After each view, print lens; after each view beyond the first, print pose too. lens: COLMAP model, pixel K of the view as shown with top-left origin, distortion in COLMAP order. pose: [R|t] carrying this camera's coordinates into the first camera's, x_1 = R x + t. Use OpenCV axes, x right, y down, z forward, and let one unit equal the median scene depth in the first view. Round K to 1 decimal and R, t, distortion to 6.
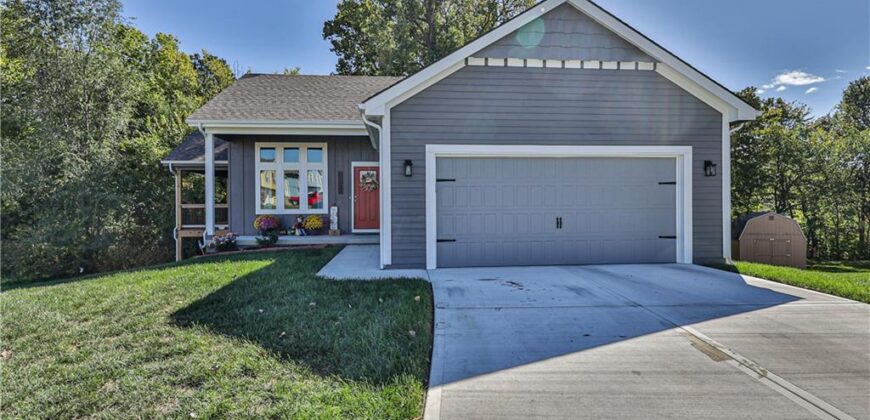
lens RADIAL K [[423.8, 0, 435.1], [0, 423.8, 209.3], [0, 0, 1]] dist [0.003101, 0.000195]
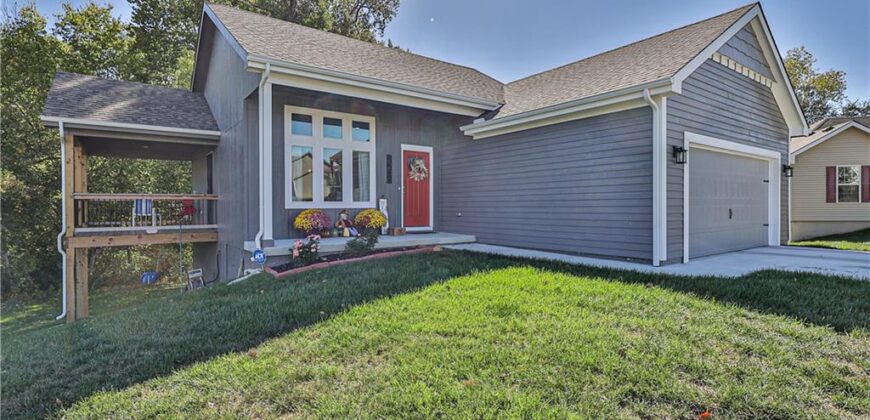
lens RADIAL K [[423.8, 0, 435.5], [0, 423.8, 209.8], [0, 0, 1]] dist [0.003101, 0.000195]
pose [[0.852502, -0.000784, 0.522723, -0.567966], [-0.000805, 0.999996, 0.002813, 0.011341], [-0.522723, -0.002819, 0.852498, 0.276376]]
